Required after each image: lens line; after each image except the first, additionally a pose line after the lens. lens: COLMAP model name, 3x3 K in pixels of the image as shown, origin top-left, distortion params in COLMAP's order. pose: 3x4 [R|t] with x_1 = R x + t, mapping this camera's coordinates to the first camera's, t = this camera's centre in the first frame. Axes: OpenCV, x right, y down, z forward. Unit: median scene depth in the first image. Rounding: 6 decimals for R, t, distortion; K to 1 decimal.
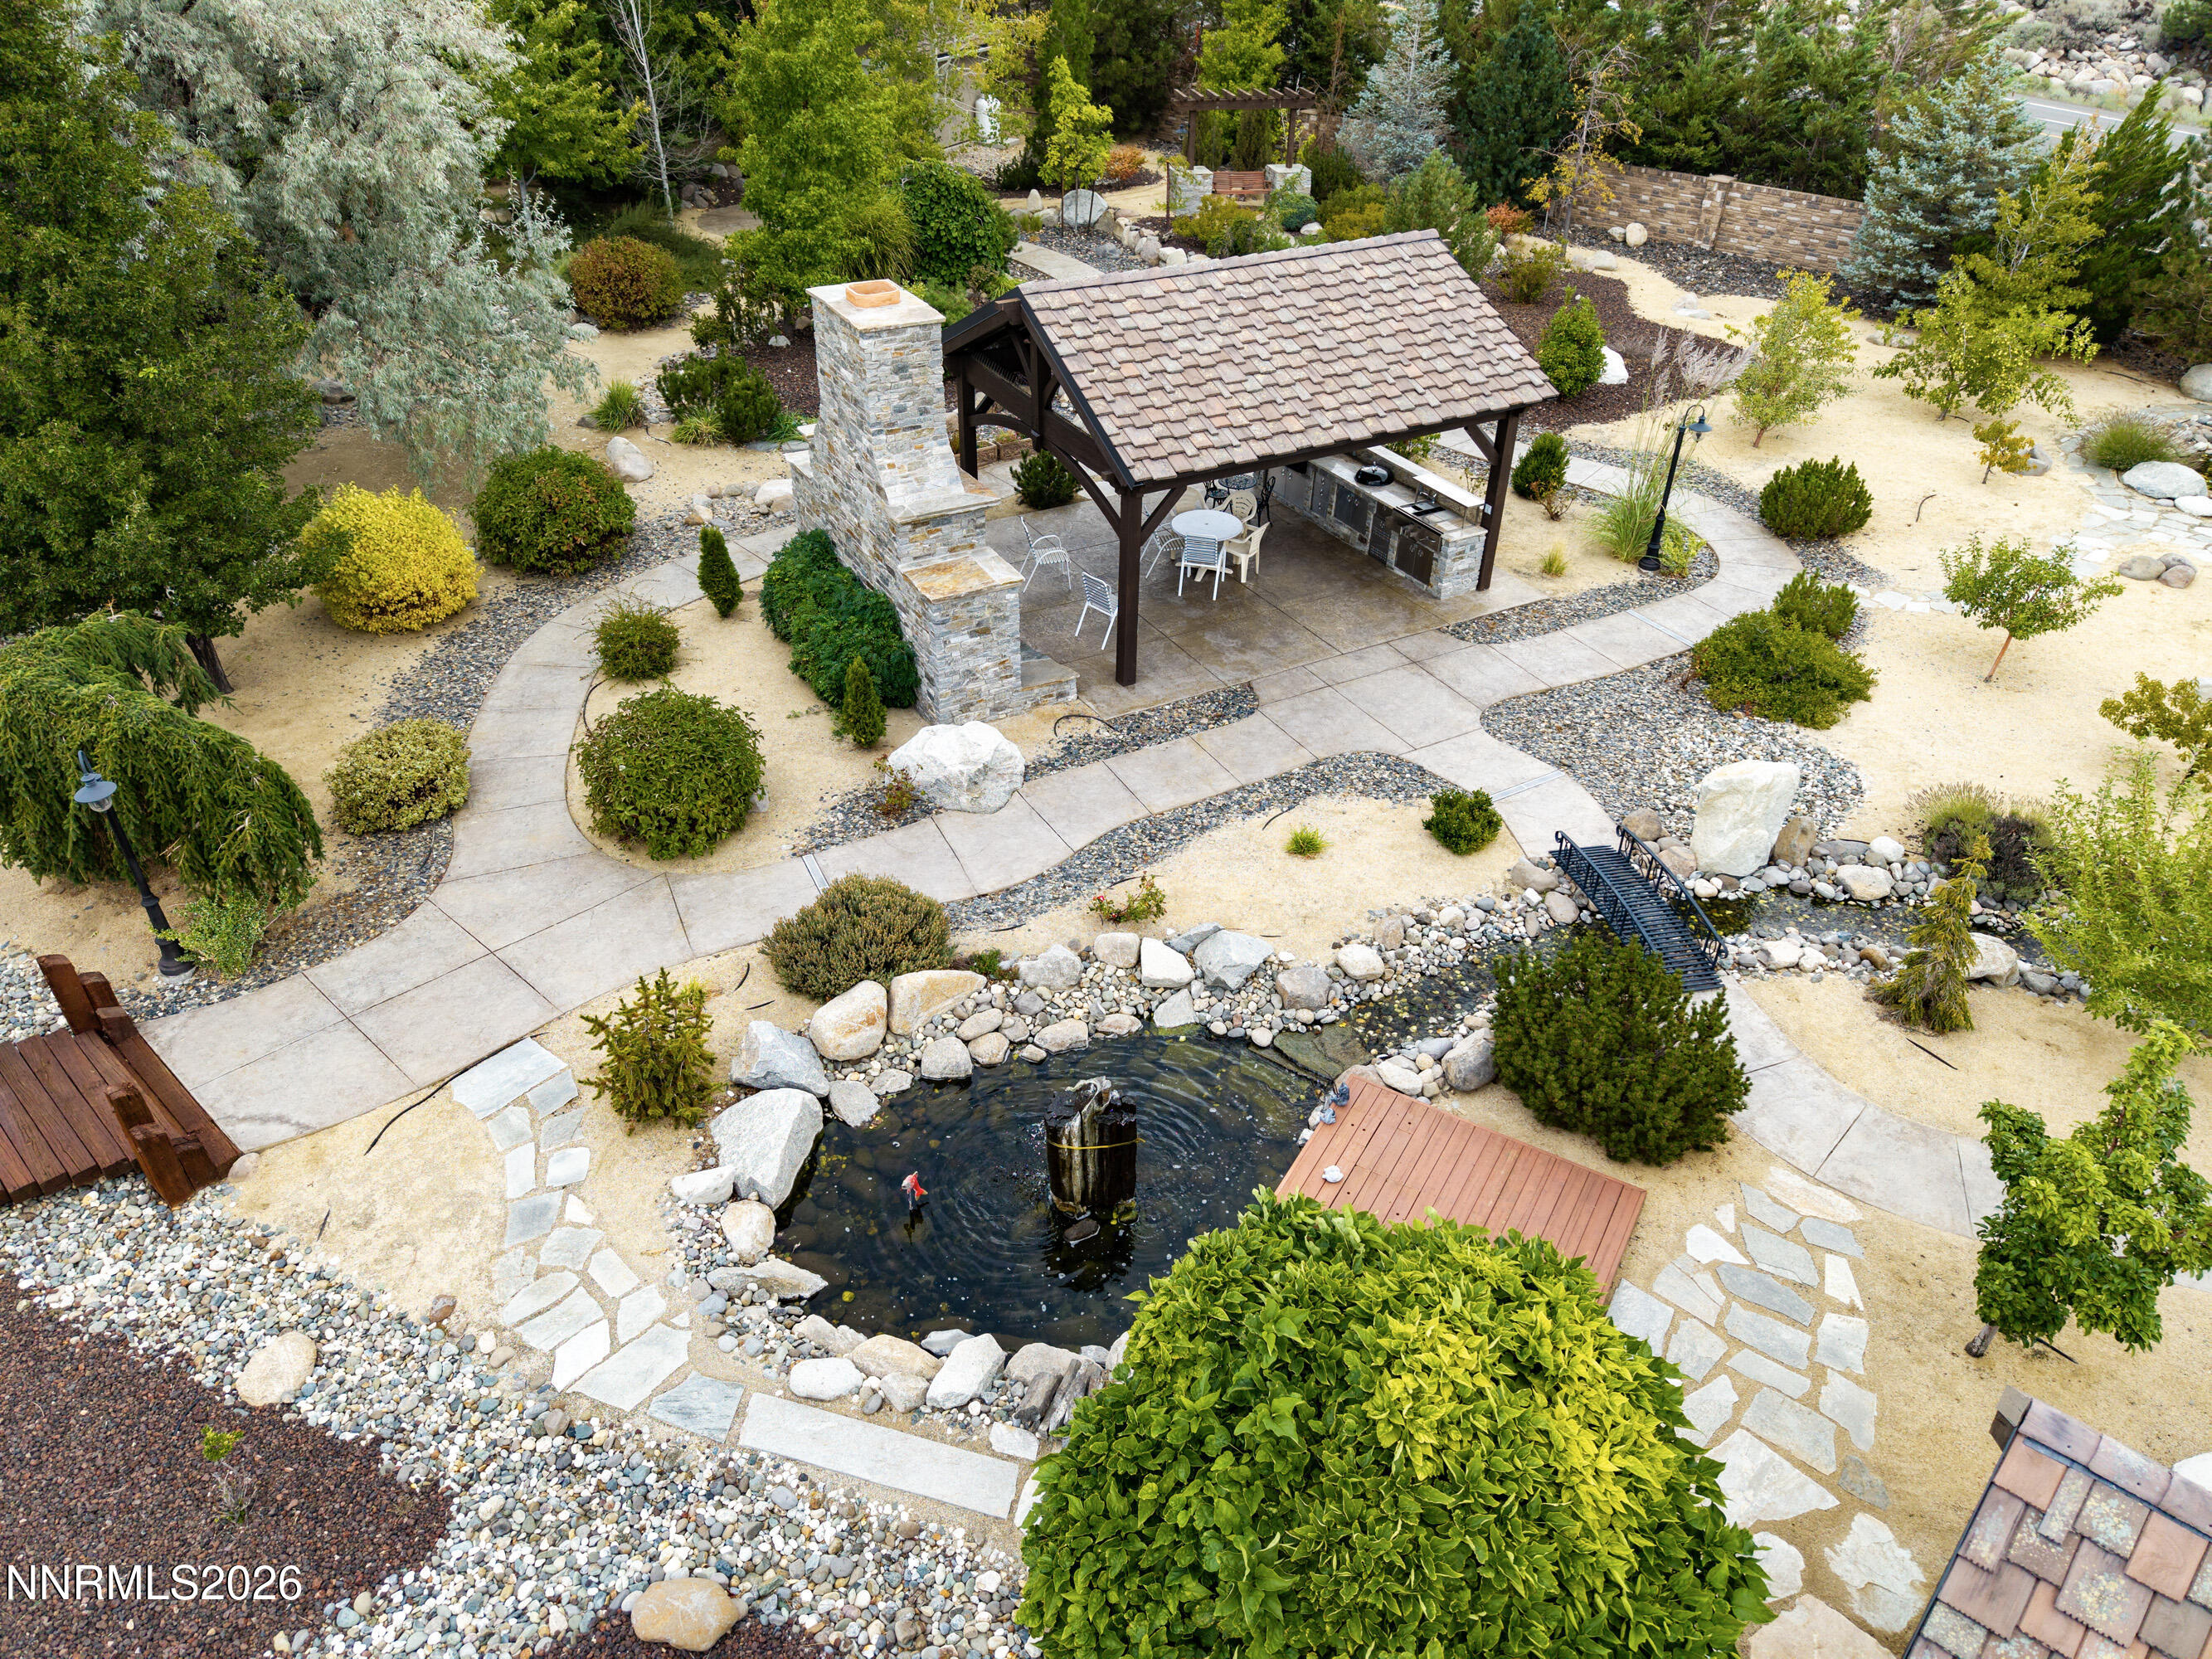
lens RADIAL K [[1478.2, 0, 1111.9], [0, 1478.2, 829.1], [0, 0, 1]] dist [0.024196, -0.021759]
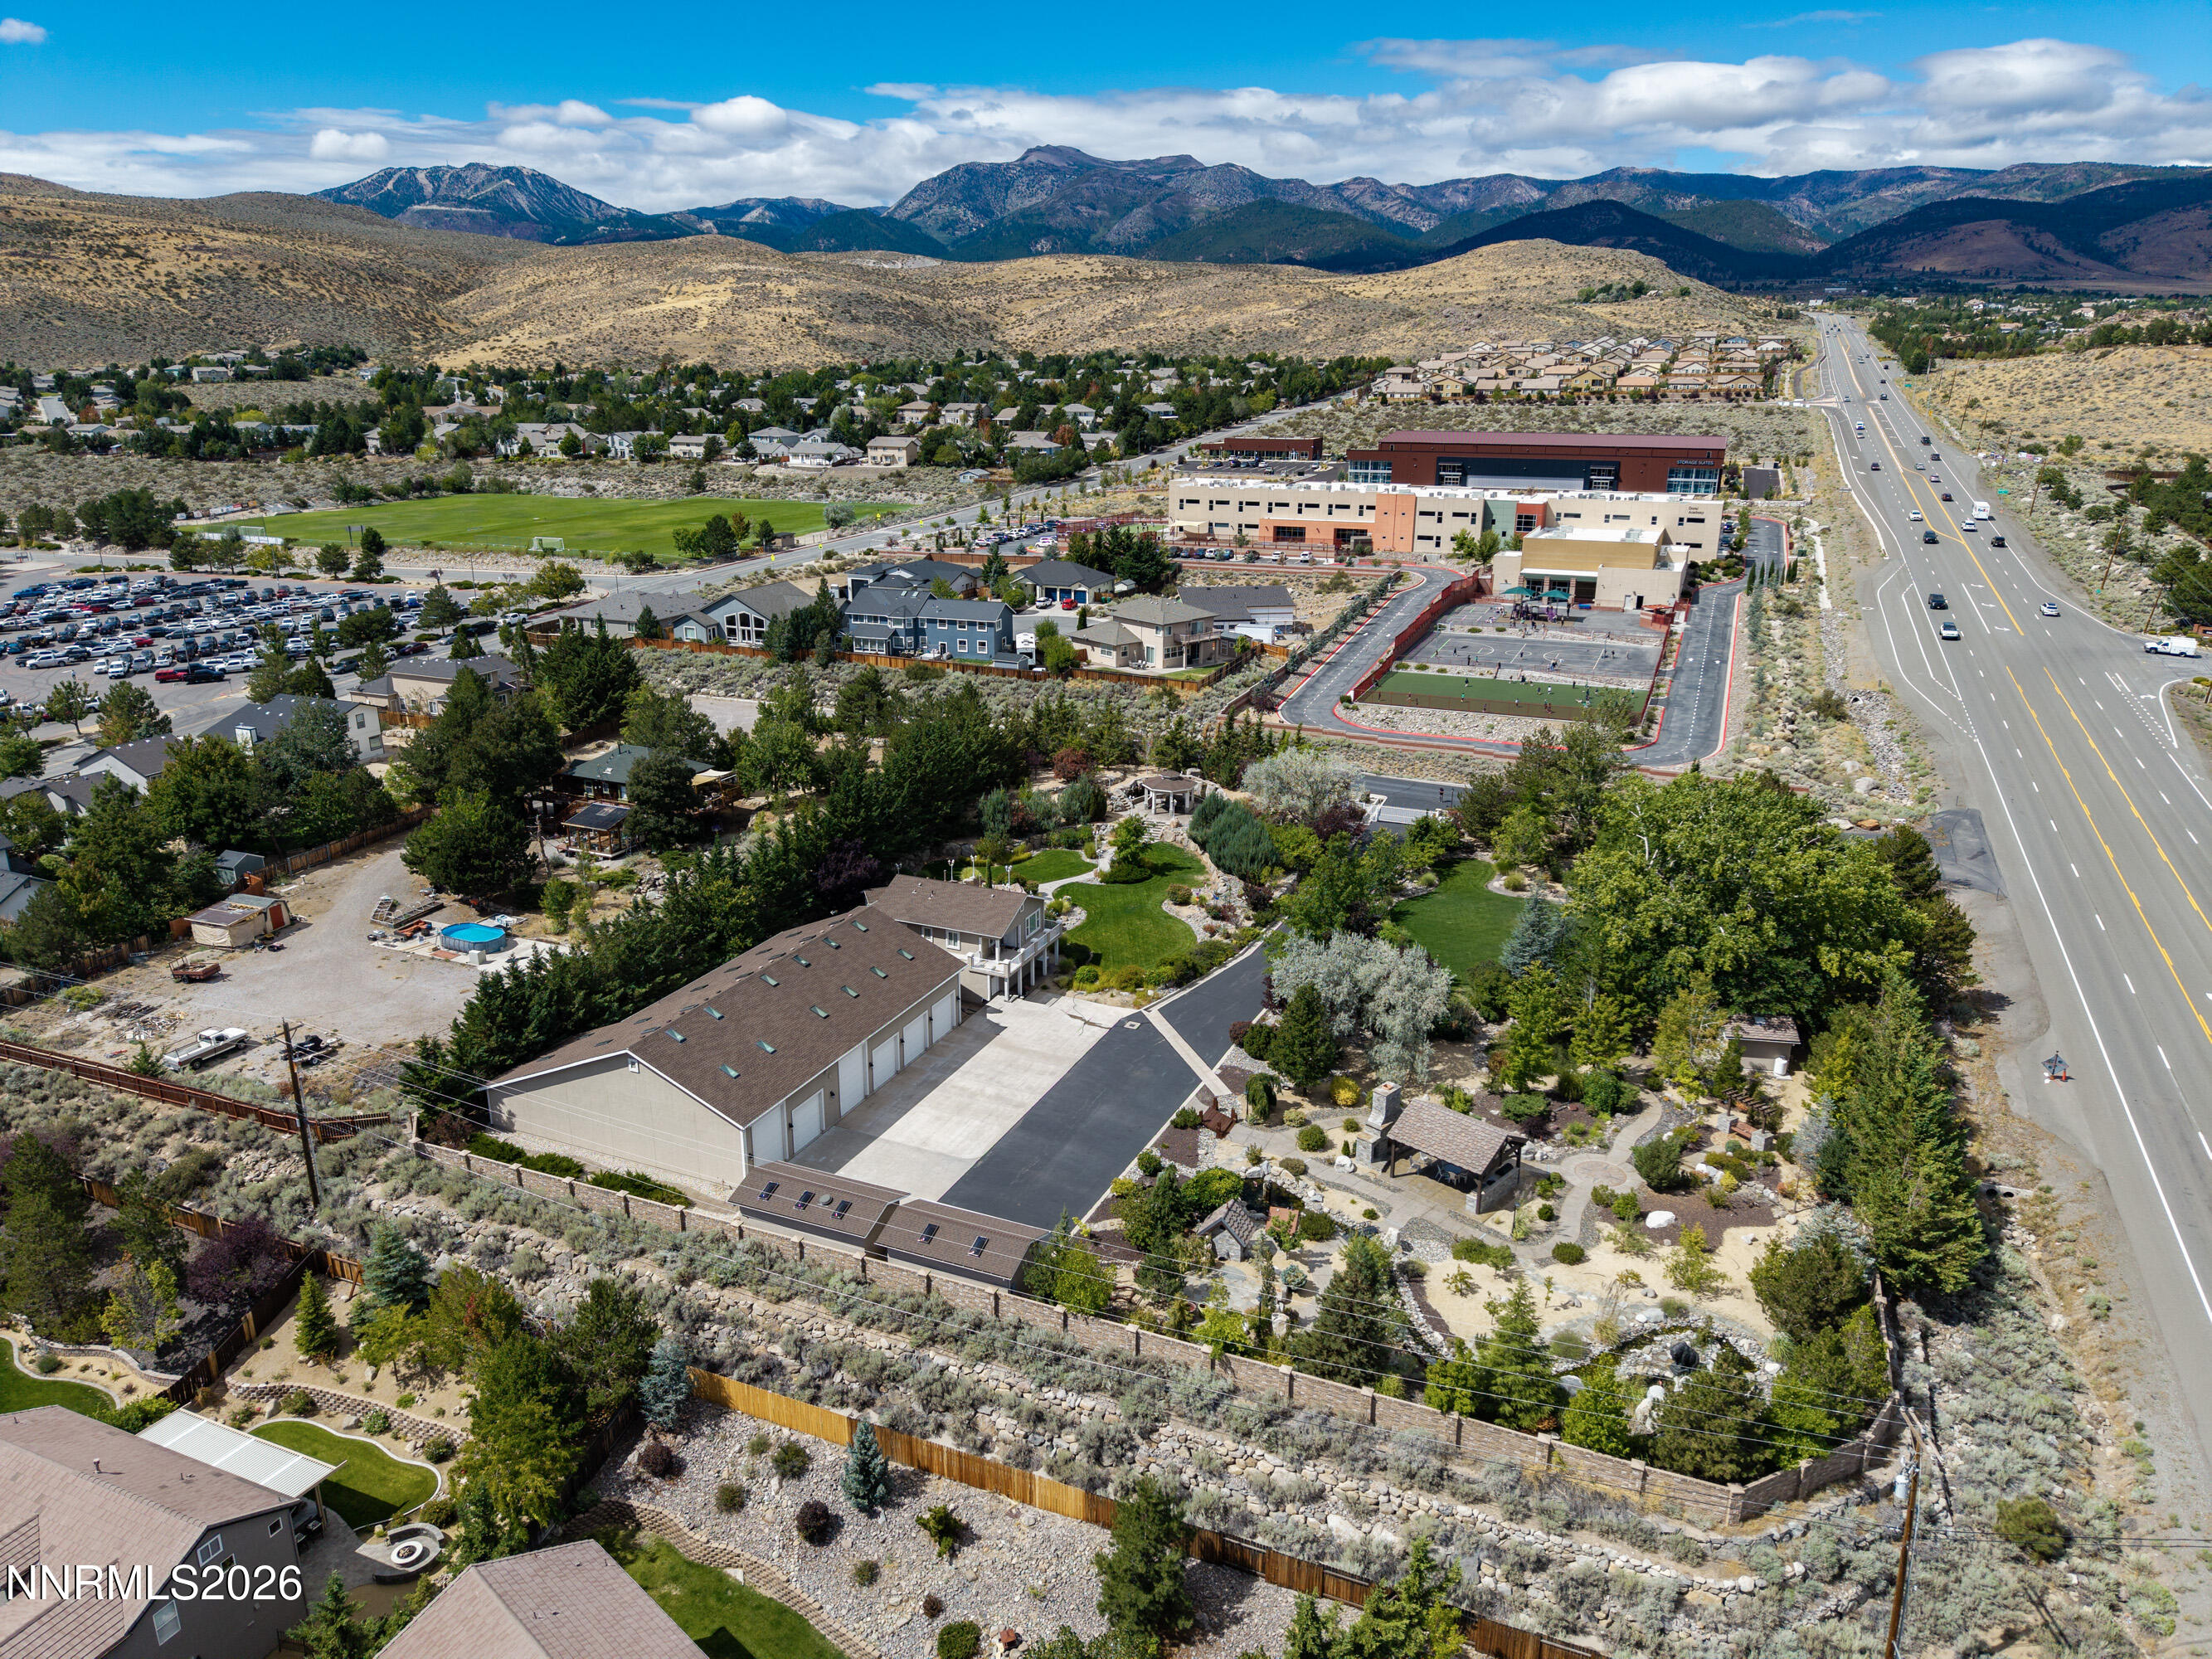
lens RADIAL K [[1479.0, 0, 1106.8], [0, 1479.0, 829.3], [0, 0, 1]] dist [0.026329, -0.024017]
pose [[0.296823, 0.268325, -0.916459, 4.533327], [-0.548320, 0.833622, 0.066482, -1.006551], [0.781819, 0.482780, 0.394567, -2.557759]]
